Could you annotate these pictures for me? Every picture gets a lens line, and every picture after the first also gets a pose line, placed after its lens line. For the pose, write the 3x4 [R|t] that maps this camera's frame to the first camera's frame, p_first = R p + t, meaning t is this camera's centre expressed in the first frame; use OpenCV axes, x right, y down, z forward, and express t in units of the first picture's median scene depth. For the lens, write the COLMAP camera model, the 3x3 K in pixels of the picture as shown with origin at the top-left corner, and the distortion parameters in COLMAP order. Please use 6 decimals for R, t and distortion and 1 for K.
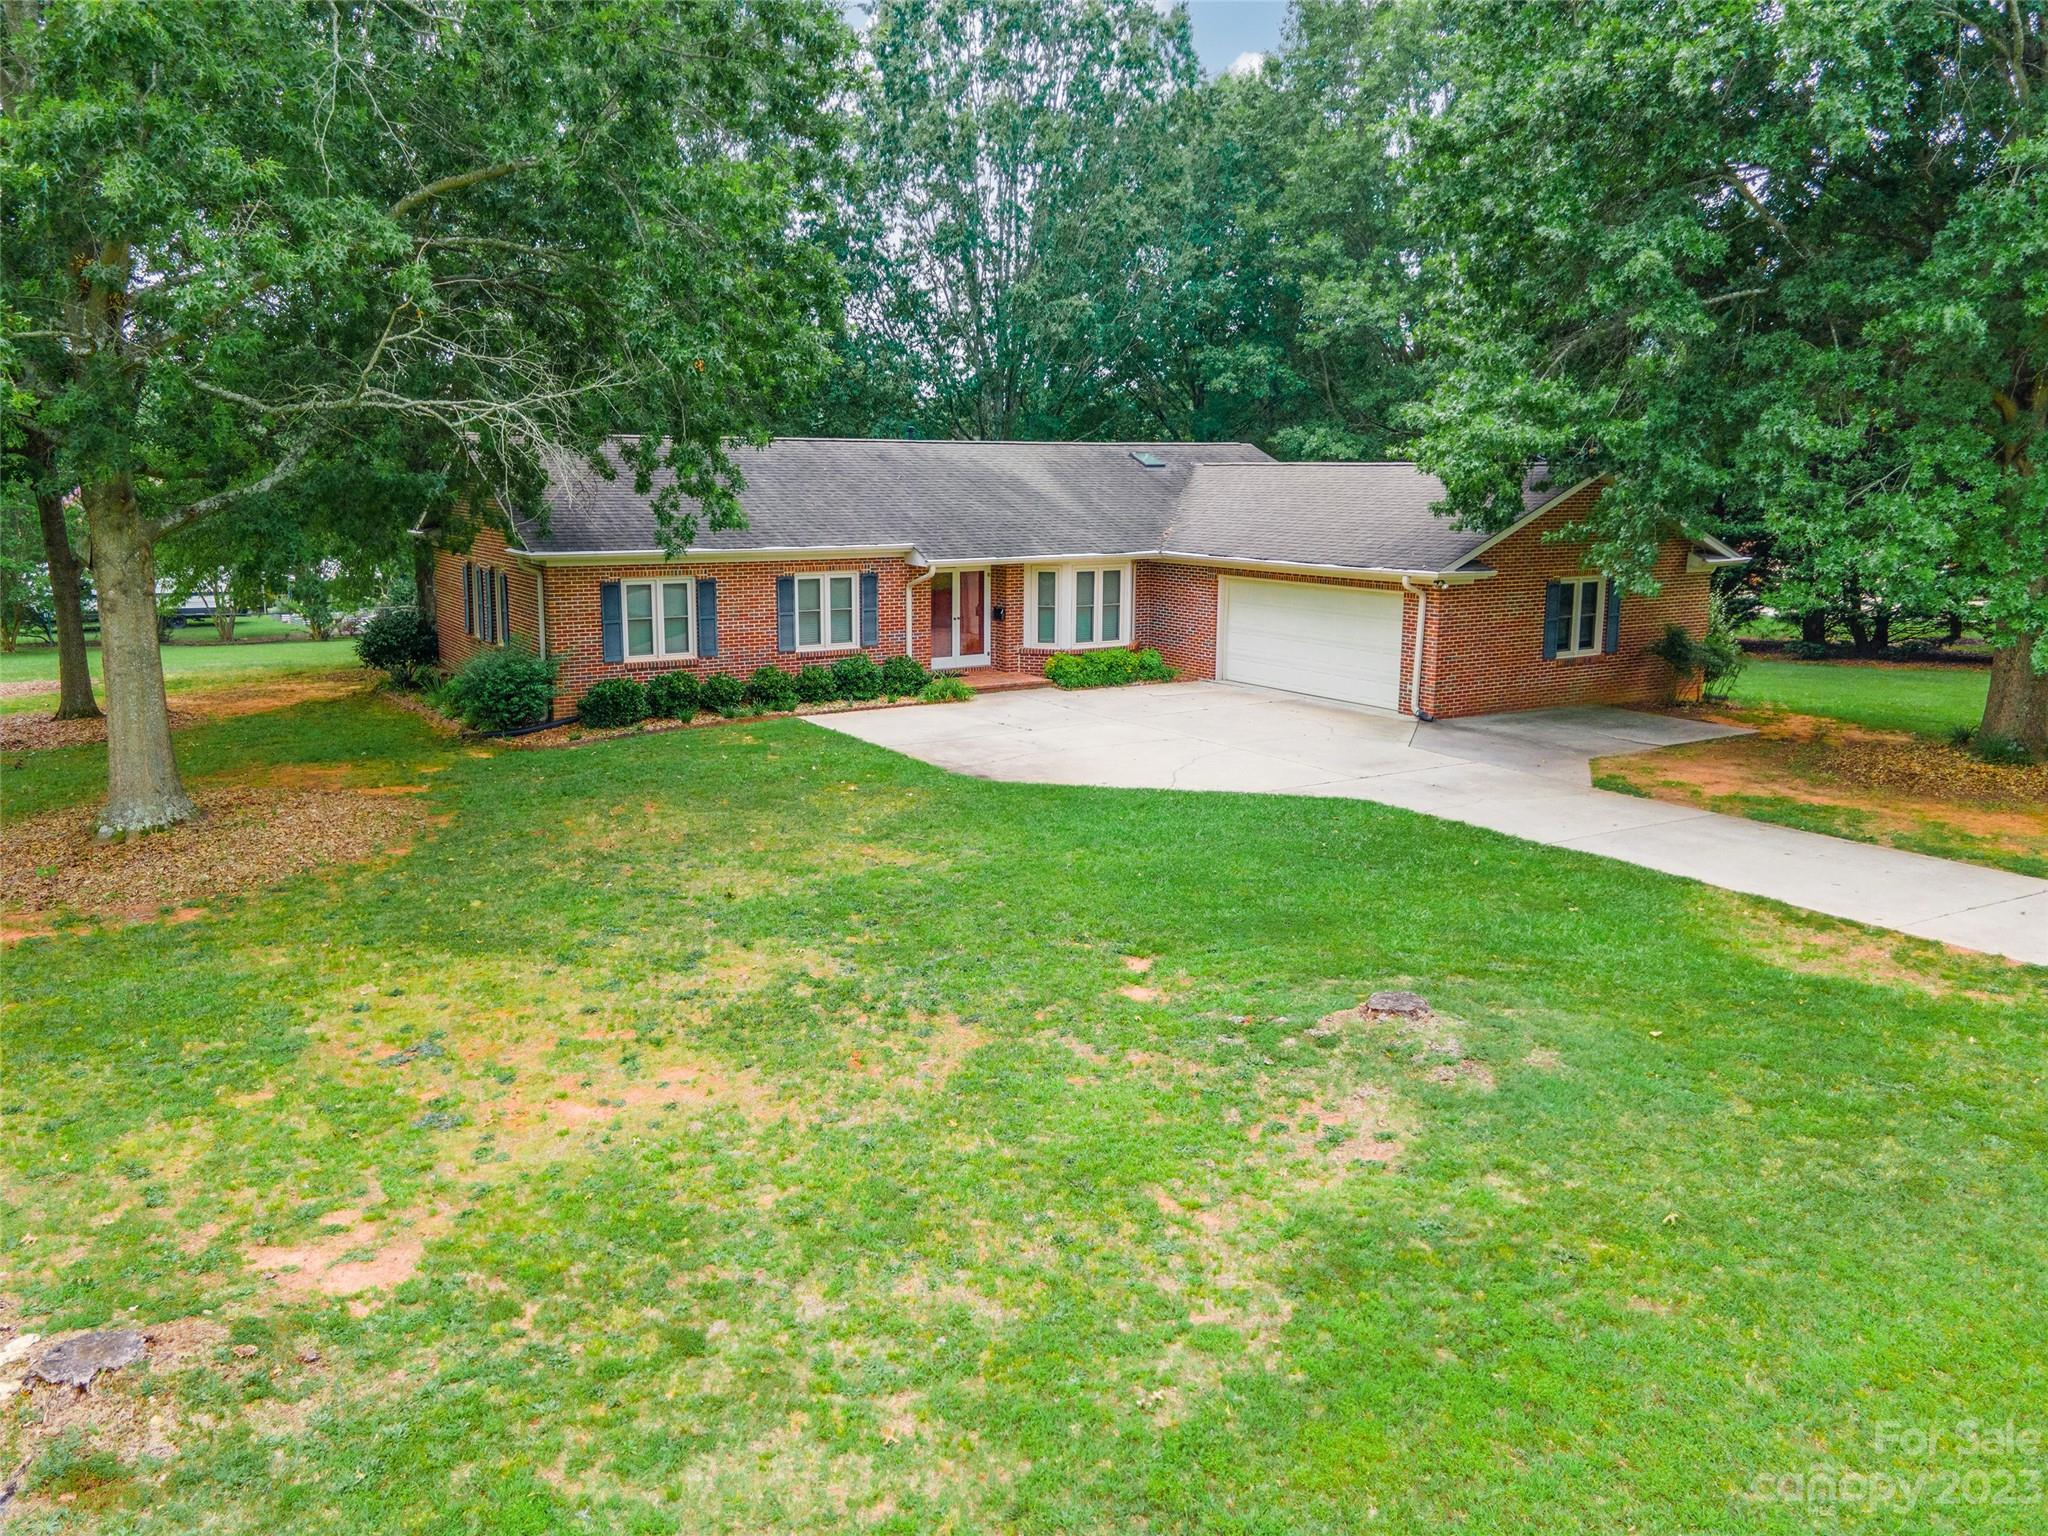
lens RADIAL K [[1534.4, 0, 1025.0], [0, 1534.4, 759.1], [0, 0, 1]] dist [0.037494, 0.006489]
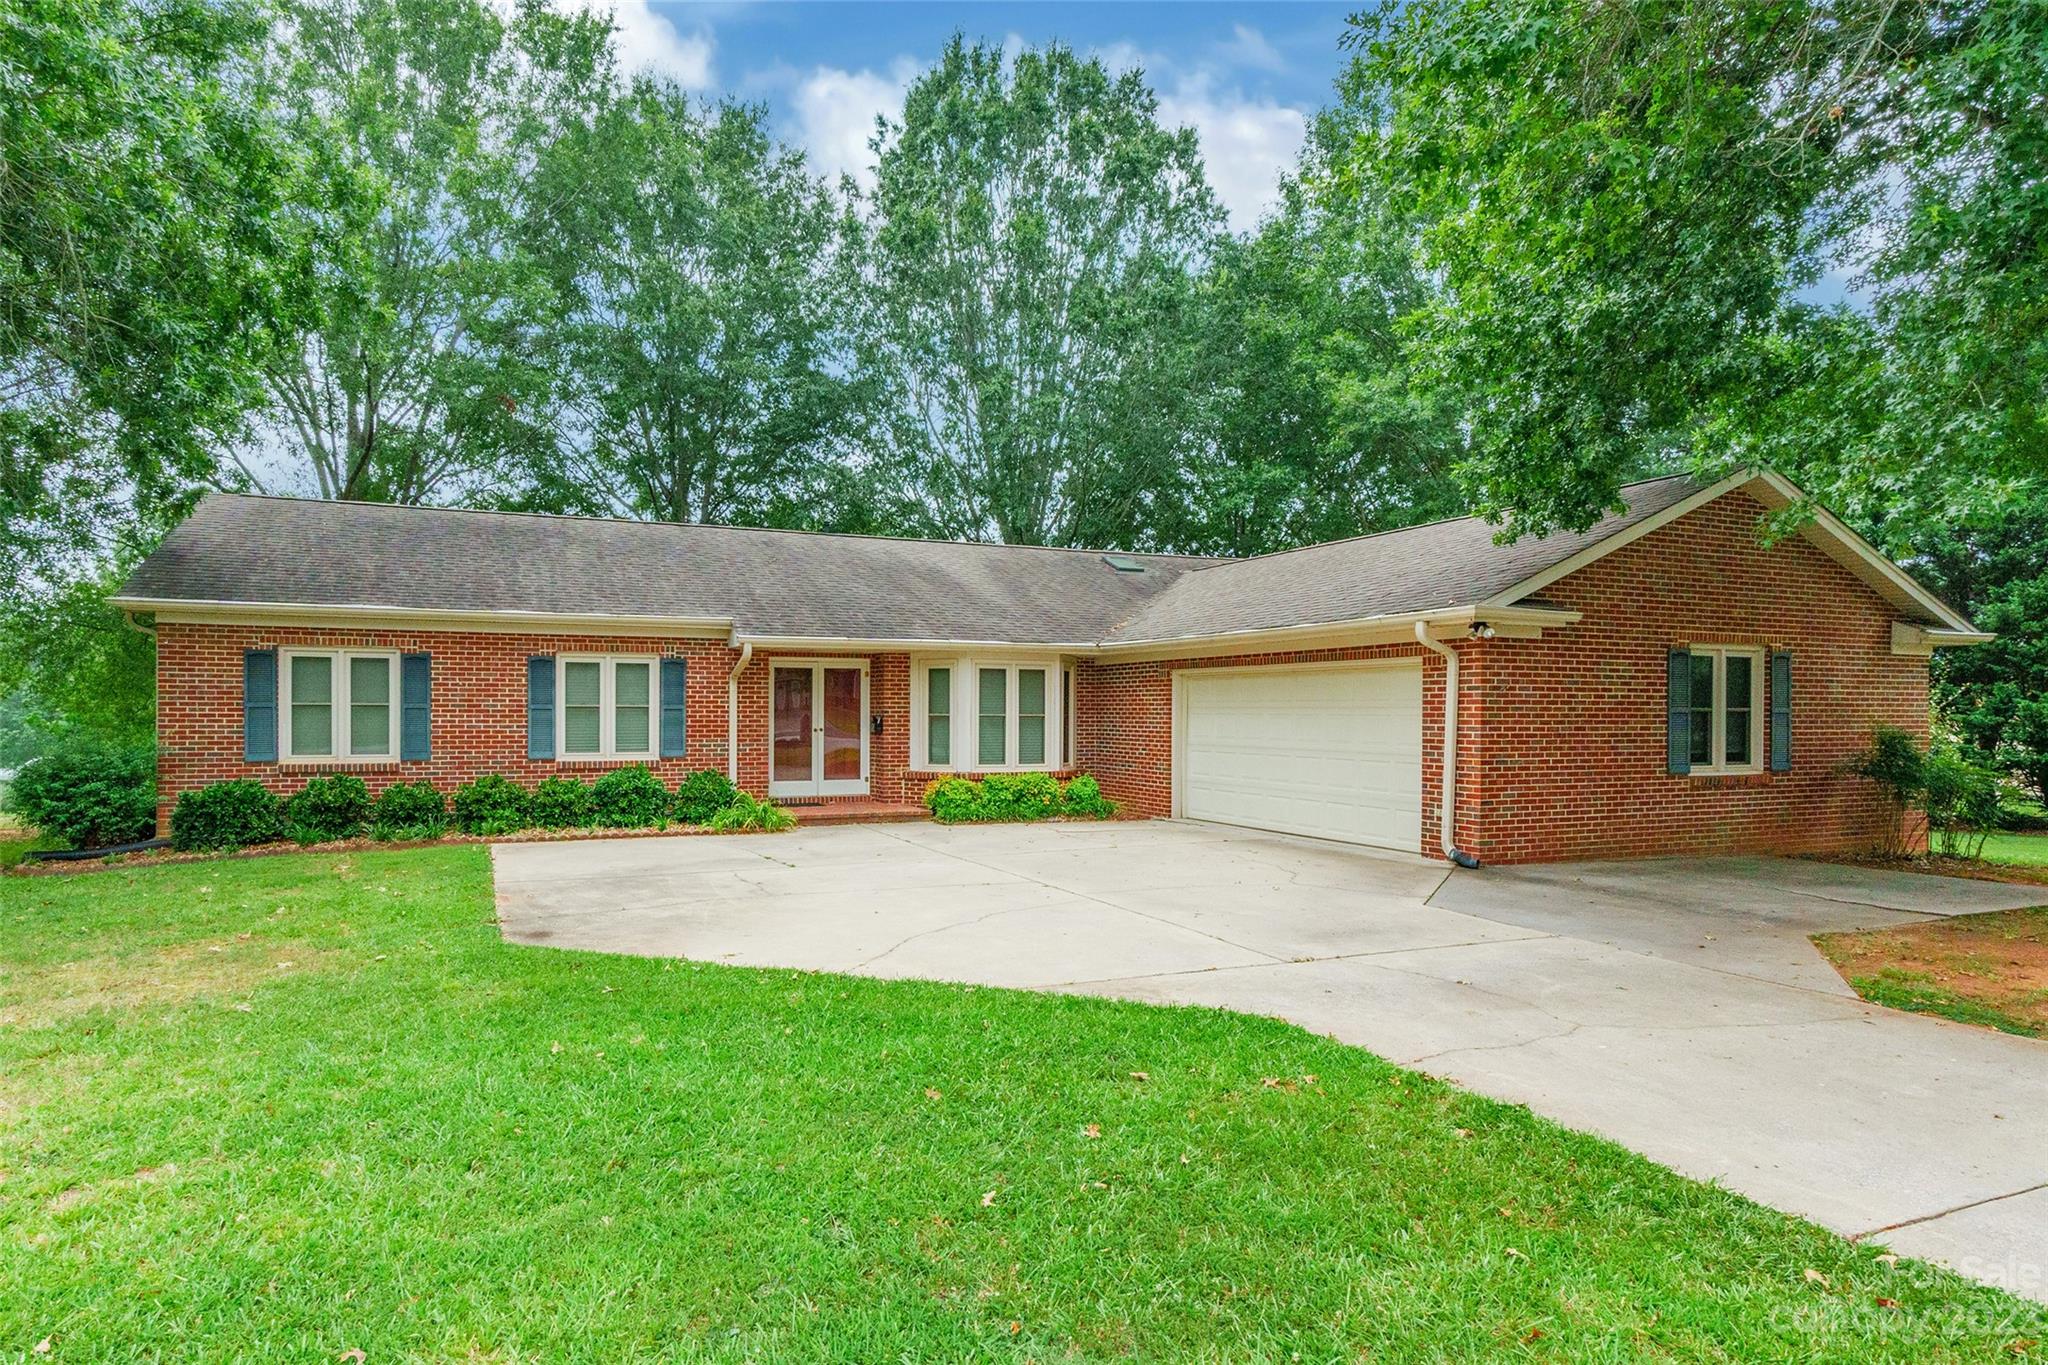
lens RADIAL K [[1184.2, 0, 1009.2], [0, 1184.2, 730.5], [0, 0, 1]] dist [0.002504, 0.001843]
pose [[0.988907, 0.003069, -0.148506, 0.141276], [-0.028988, 0.984550, -0.172688, 0.006075], [0.145681, 0.175078, 0.973717, 0.479718]]
